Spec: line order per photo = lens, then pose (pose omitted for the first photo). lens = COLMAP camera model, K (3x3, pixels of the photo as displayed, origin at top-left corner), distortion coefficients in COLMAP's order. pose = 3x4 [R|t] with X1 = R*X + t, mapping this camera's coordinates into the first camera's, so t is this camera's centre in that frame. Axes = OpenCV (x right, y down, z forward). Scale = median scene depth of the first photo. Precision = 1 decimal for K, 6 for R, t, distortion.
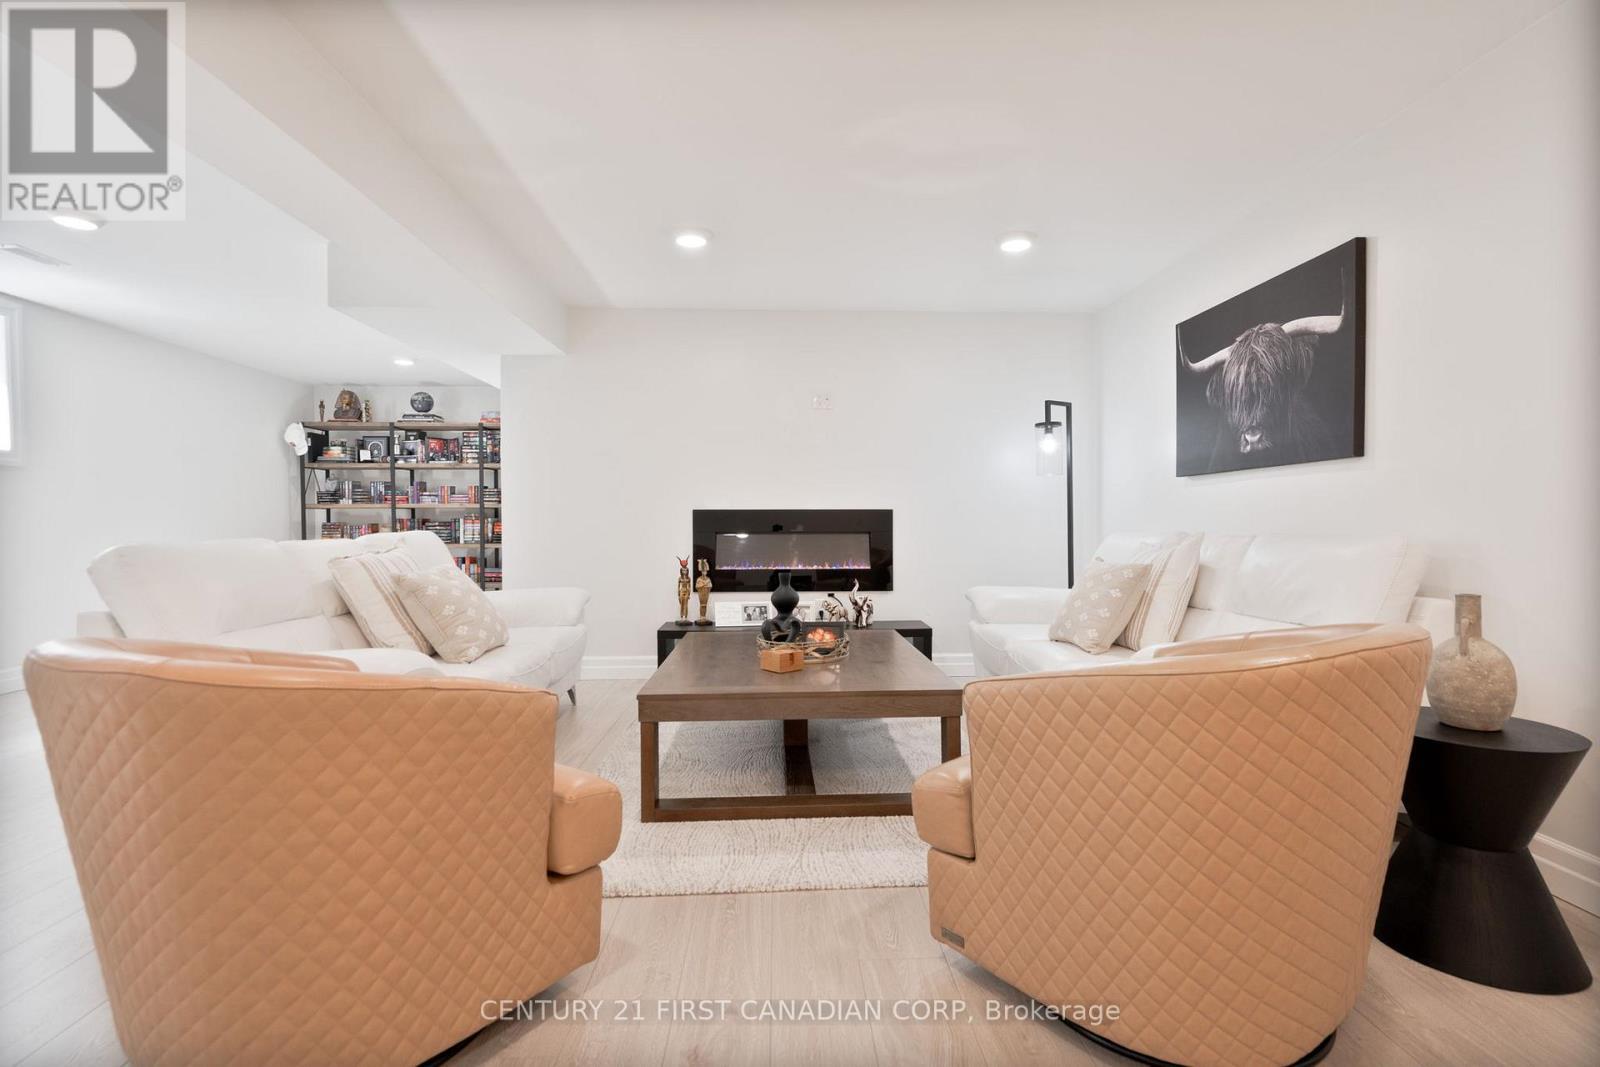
lens RADIAL K [[744.9, 0, 800.0], [0, 744.9, 533.5], [0, 0, 1]] dist [-0.002842, 0.010502]
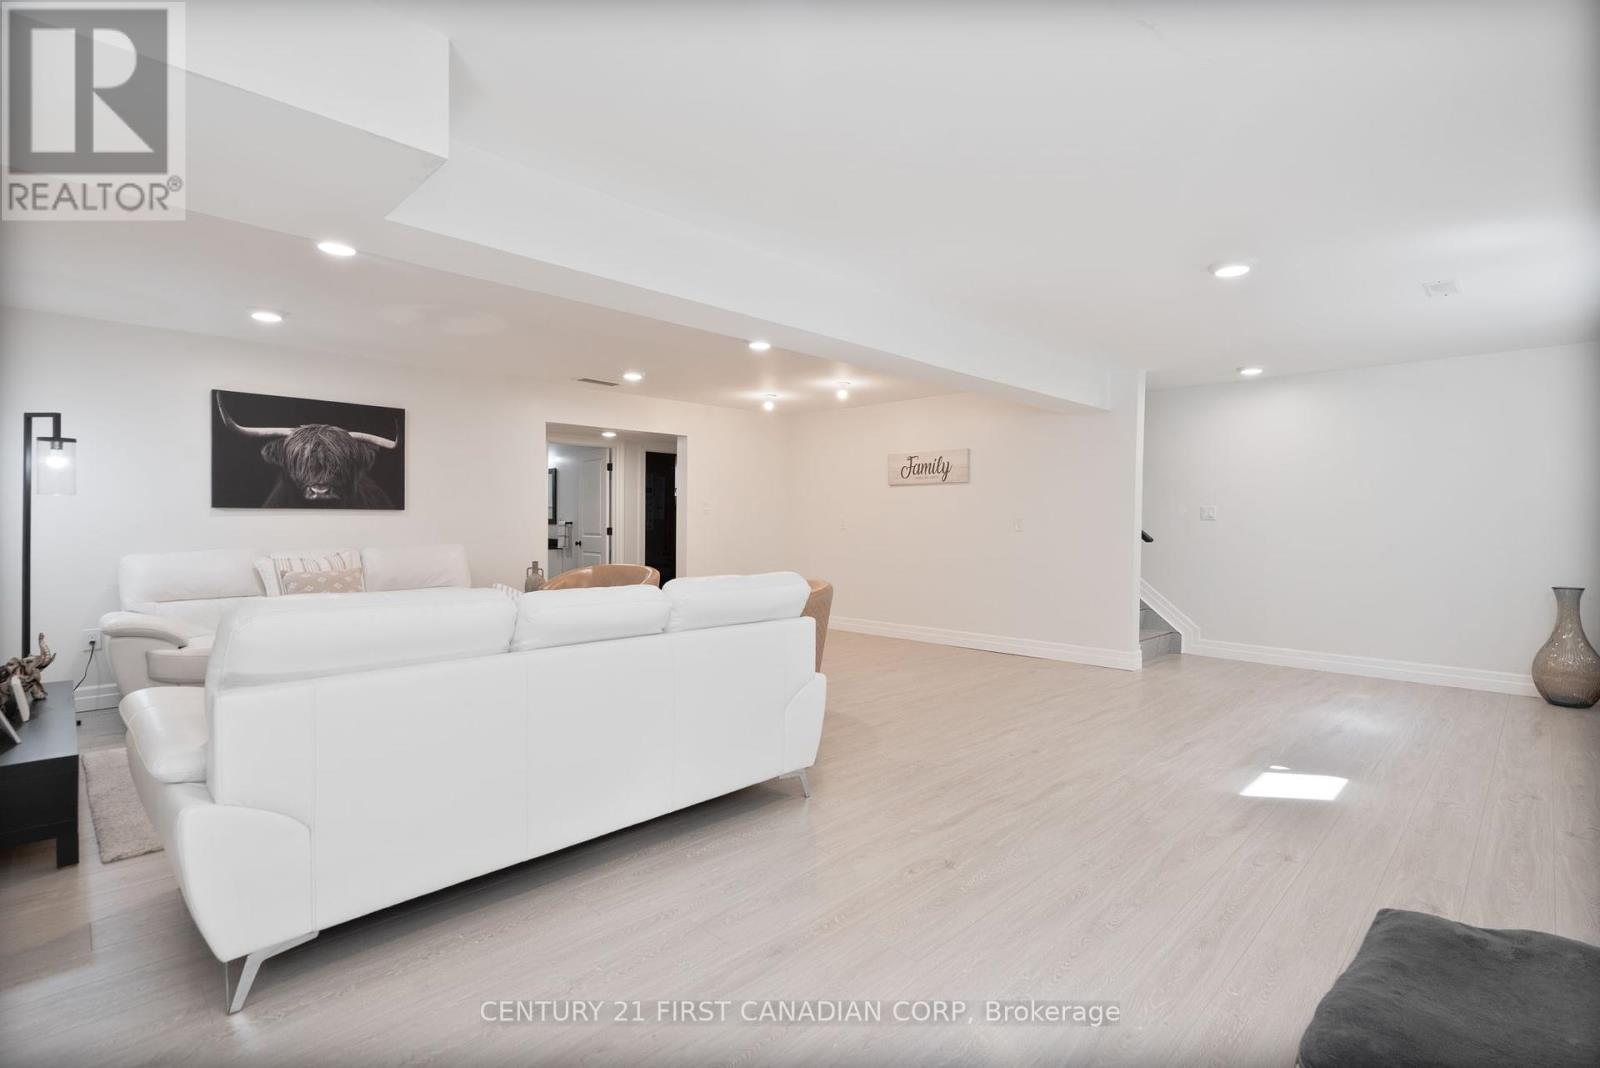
lens RADIAL K [[744.9, 0, 800.0], [0, 744.9, 534.0], [0, 0, 1]] dist [-0.002842, 0.010502]
pose [[-0.681766, -0.022692, 0.731218, -1.327958], [0.001931, 0.999459, 0.032818, -0.083515], [-0.731568, 0.023786, -0.681354, 1.339884]]
